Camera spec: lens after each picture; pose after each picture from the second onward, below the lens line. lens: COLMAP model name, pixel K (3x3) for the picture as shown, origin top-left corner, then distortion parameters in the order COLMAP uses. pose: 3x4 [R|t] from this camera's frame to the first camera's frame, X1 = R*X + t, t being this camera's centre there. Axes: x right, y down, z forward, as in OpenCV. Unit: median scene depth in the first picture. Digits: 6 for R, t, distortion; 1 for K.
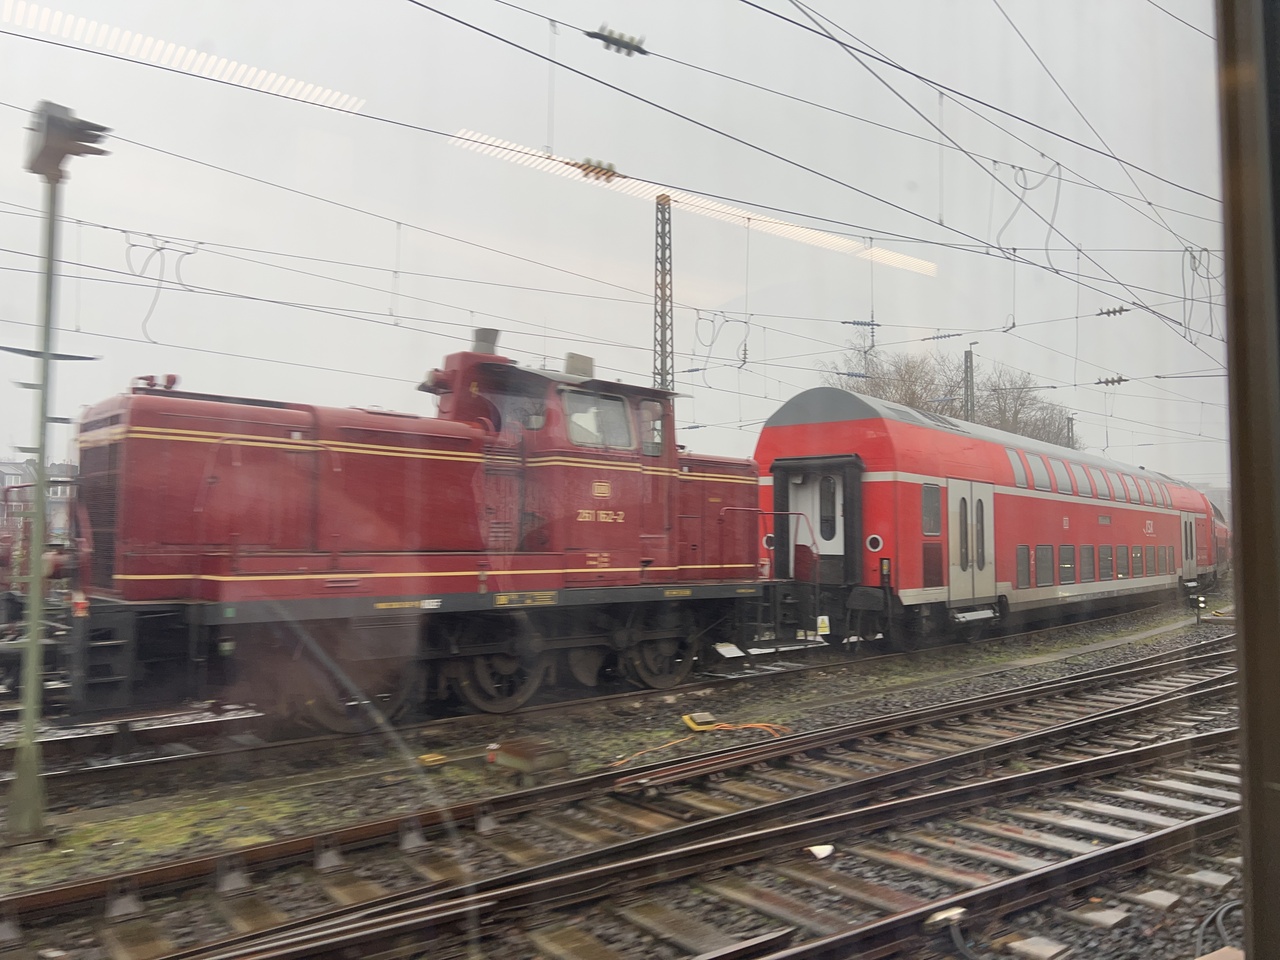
lens RADIAL K [[940.1, 0, 626.7], [0, 940.1, 480.3], [0, 0, 1]] dist [0.054799, -0.064500]
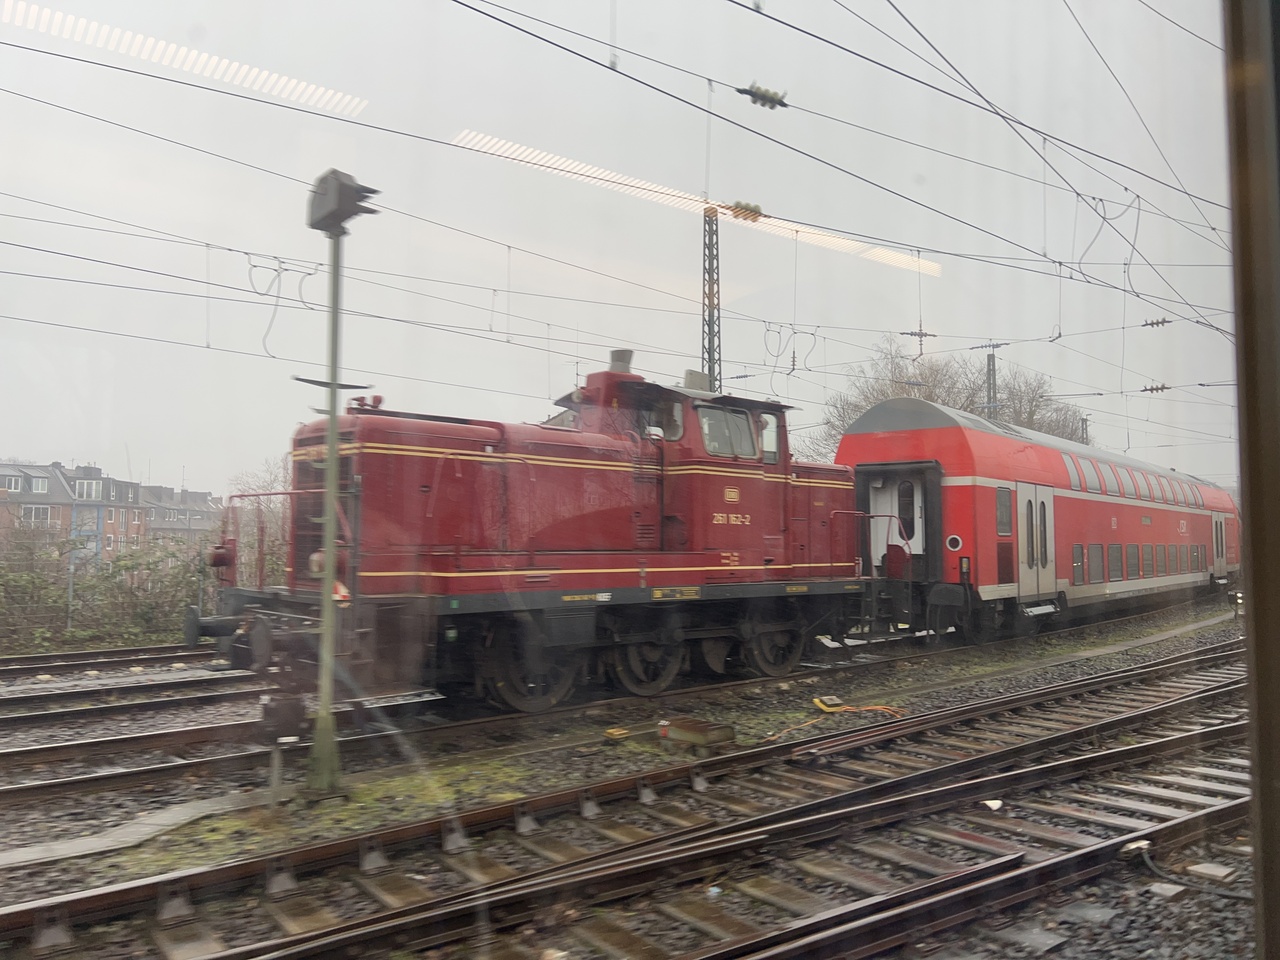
lens RADIAL K [[939.5, 0, 634.9], [0, 939.5, 480.0], [0, 0, 1]] dist [0.055239, -0.063158]
pose [[0.999990, -0.002779, 0.003478, -0.129475], [0.002782, 0.999996, -0.000712, -0.006560], [-0.003476, 0.000722, 0.999994, -0.094022]]
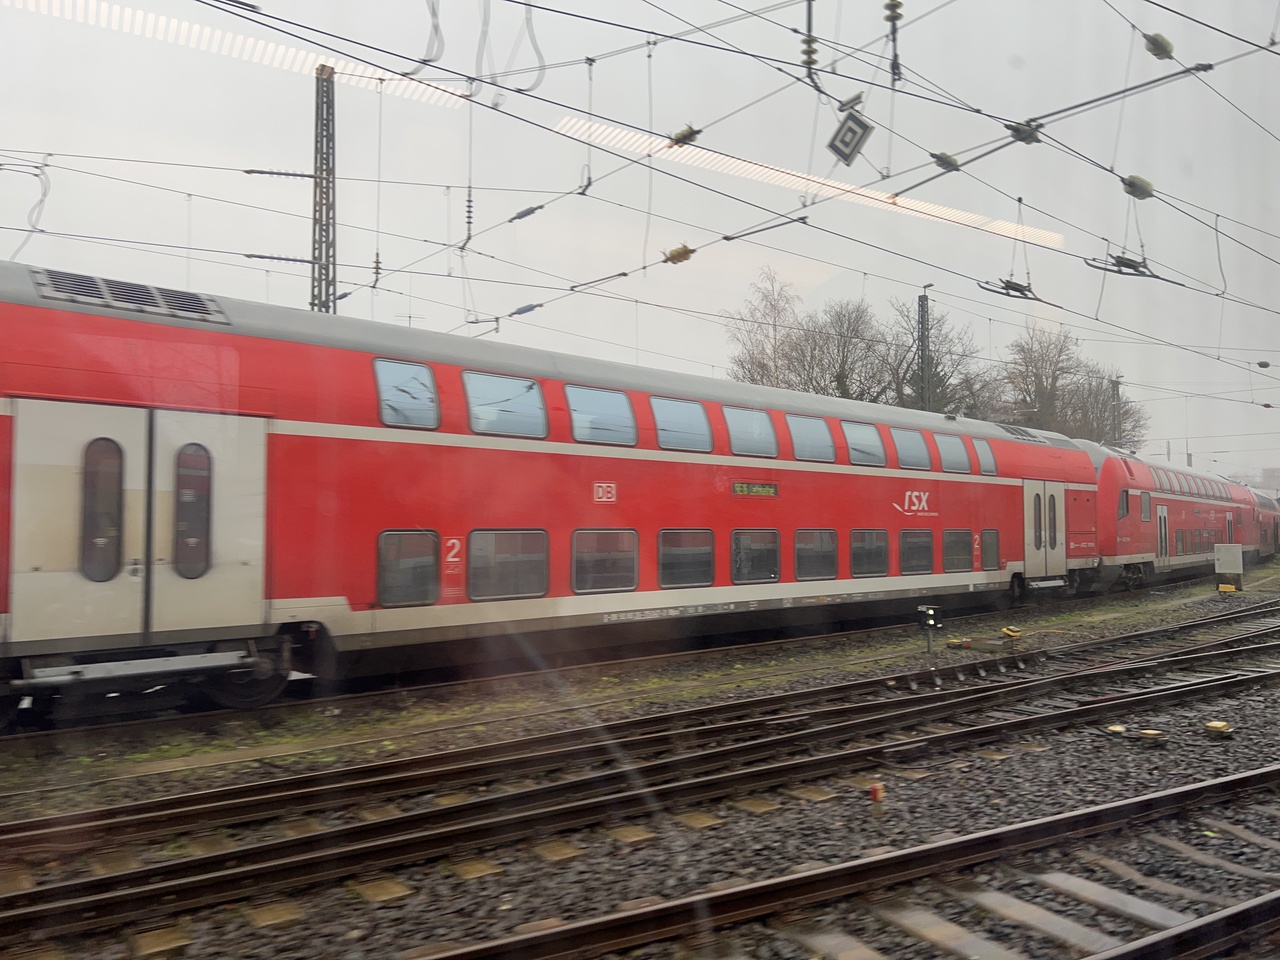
lens RADIAL K [[953.4, 0, 640.4], [0, 953.4, 468.7], [0, 0, 1]] dist [0.049757, -0.049321]
pose [[0.994376, -0.012908, -0.105117, 0.968828], [0.012963, 0.999916, -0.000162, 0.053573], [0.105111, -0.001202, 0.994460, 0.708175]]
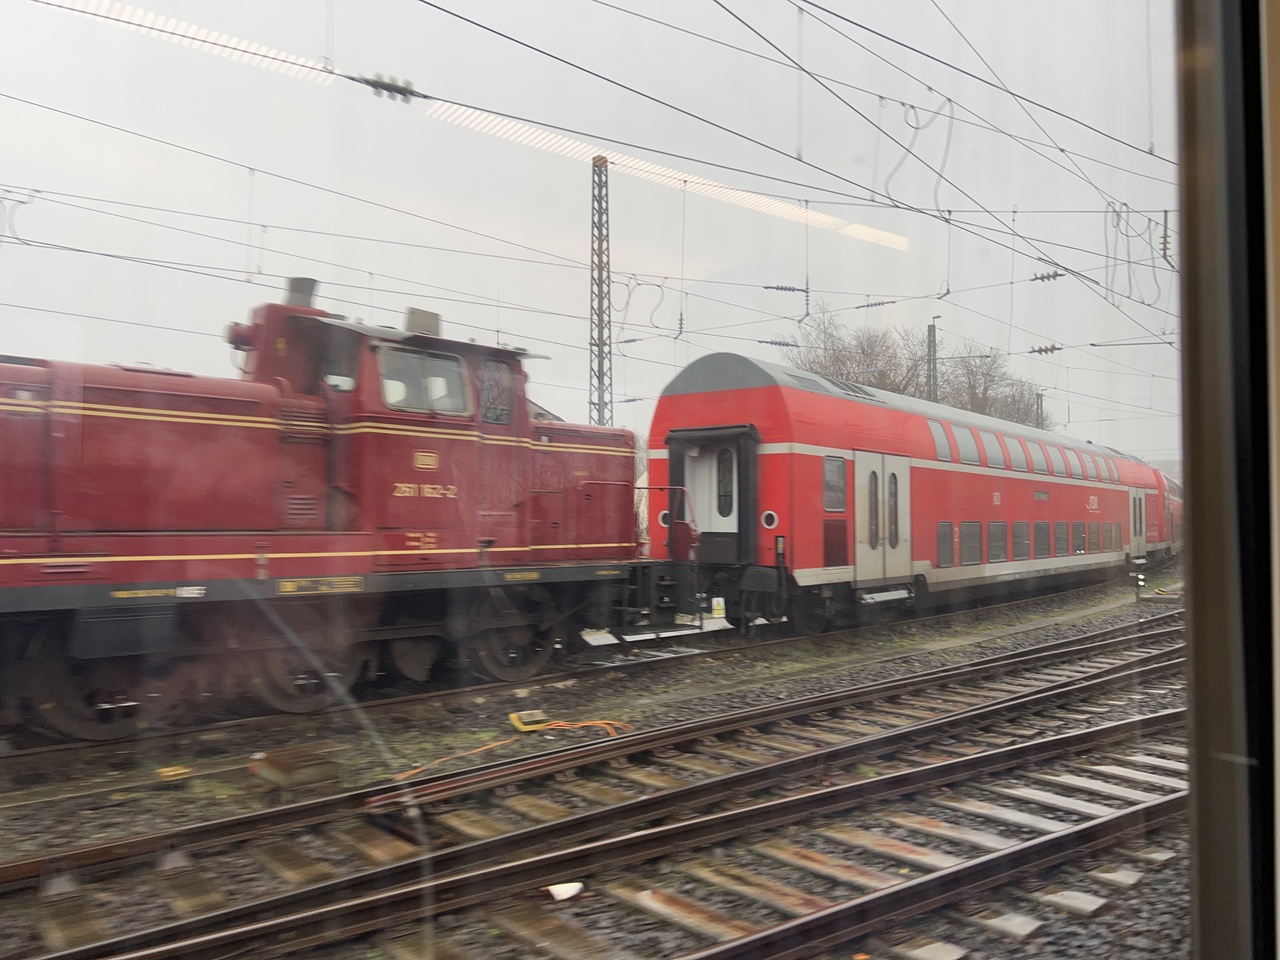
lens RADIAL K [[940.0, 0, 631.1], [0, 940.0, 481.5], [0, 0, 1]] dist [0.054085, -0.059997]
pose [[0.999762, -0.001042, 0.021773, 0.130497], [0.000497, 0.999688, 0.024979, 0.006709], [-0.021792, -0.024962, 0.999451, 0.095215]]
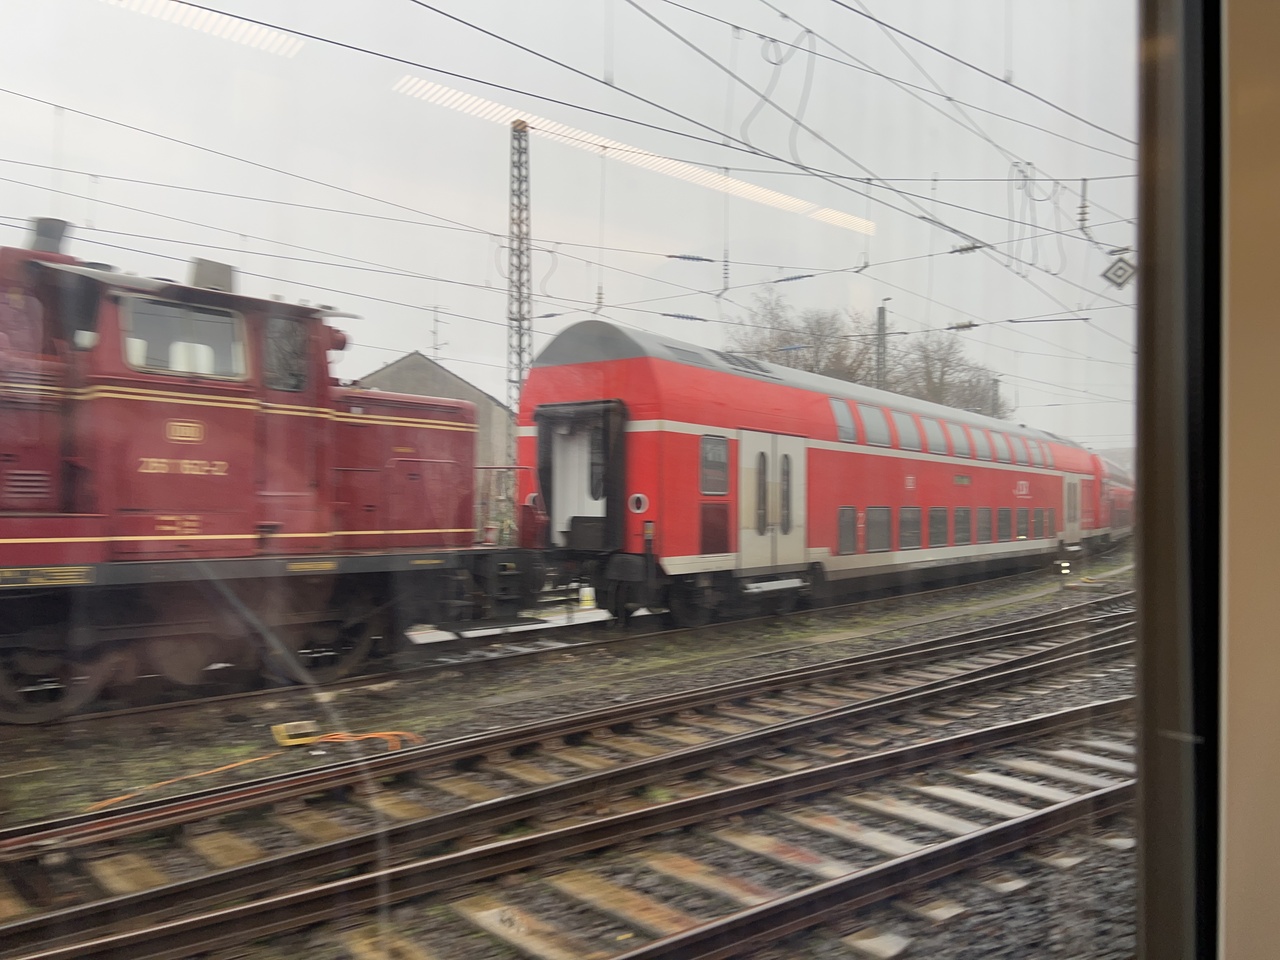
lens RADIAL K [[941.6, 0, 627.7], [0, 941.6, 478.2], [0, 0, 1]] dist [0.100120, -0.153282]
pose [[0.998707, 0.004435, 0.050638, 0.259208], [-0.006366, 0.999256, 0.038033, 0.014320], [-0.050431, -0.038306, 0.997993, 0.185530]]
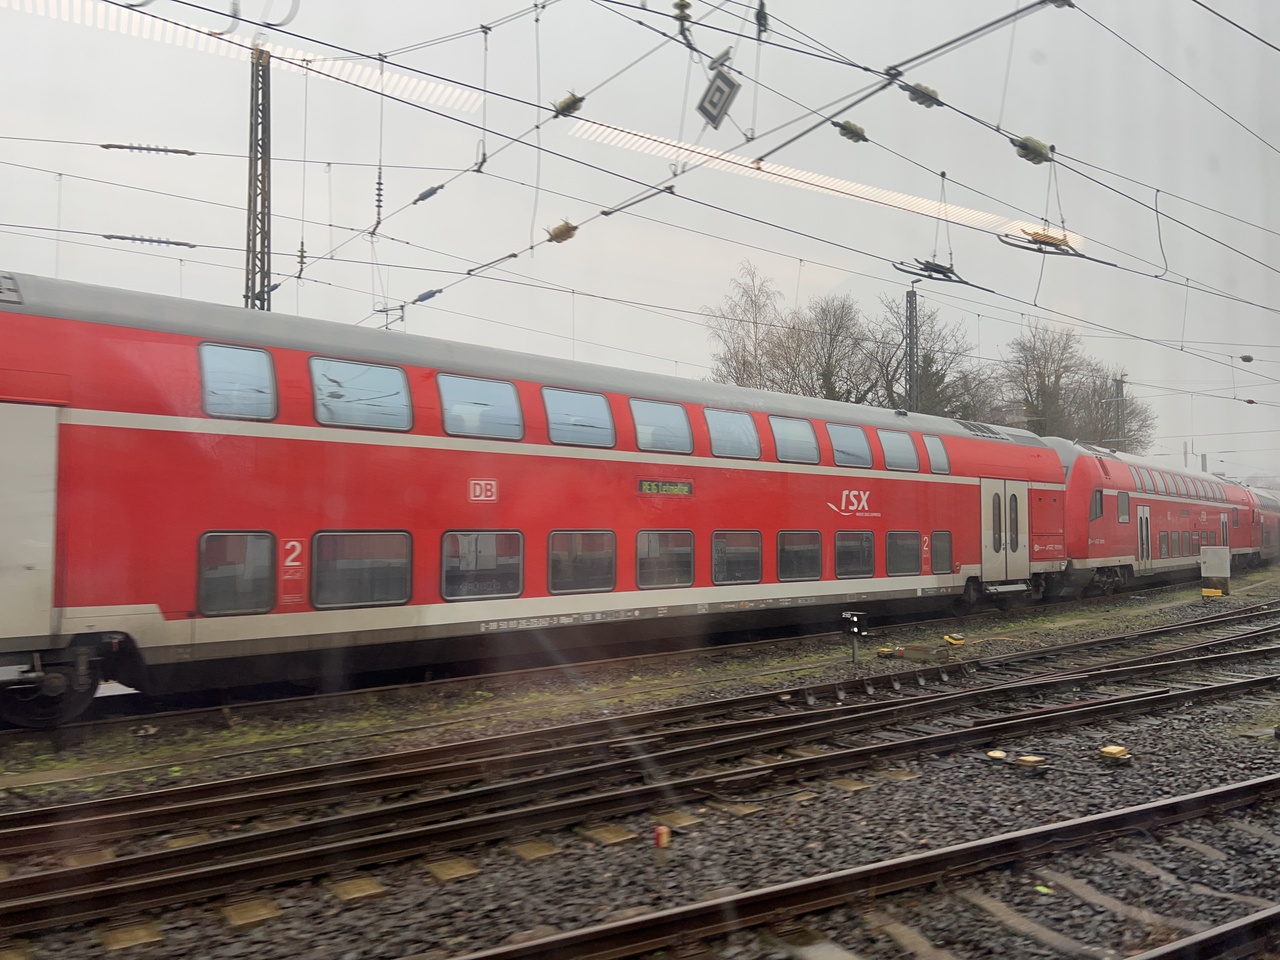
lens RADIAL K [[953.4, 0, 640.4], [0, 953.4, 468.7], [0, 0, 1]] dist [0.049757, -0.049321]
pose [[0.992600, -0.012977, -0.120734, 1.098373], [0.012866, 0.999916, -0.001700, 0.060816], [0.120746, 0.000135, 0.992683, 0.804351]]
